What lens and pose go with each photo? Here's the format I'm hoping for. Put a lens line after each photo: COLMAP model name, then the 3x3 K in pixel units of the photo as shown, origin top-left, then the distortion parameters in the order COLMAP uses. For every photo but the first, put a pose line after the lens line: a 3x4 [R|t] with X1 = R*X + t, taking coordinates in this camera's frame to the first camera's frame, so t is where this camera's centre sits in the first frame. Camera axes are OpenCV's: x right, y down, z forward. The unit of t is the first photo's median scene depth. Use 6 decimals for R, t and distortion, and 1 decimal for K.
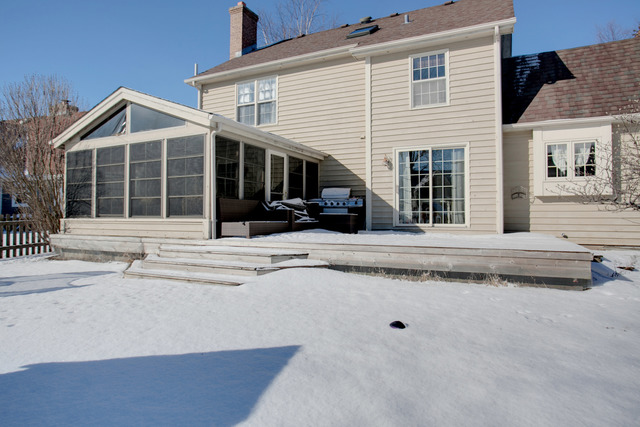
lens RADIAL K [[407.4, 0, 320.3], [0, 407.4, 216.4], [0, 0, 1]] dist [-0.035987, 0.001436]
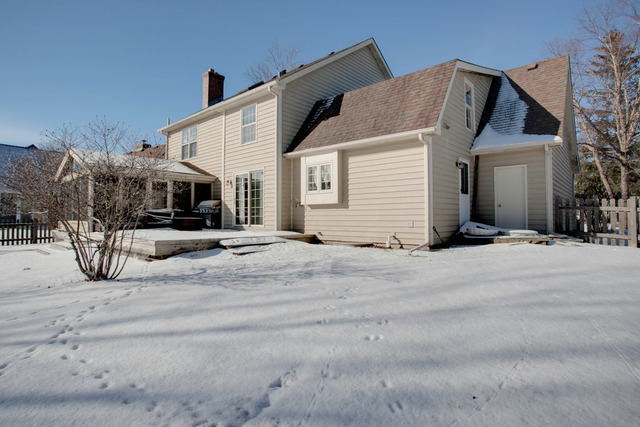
lens RADIAL K [[369.4, 0, 319.9], [0, 369.4, 210.5], [0, 0, 1]] dist [0.001648, 0.000507]
pose [[0.949810, -0.009989, -0.312667, 0.903811], [0.002189, 0.999678, -0.025288, 0.001845], [0.312819, 0.023334, 0.949526, -0.161984]]
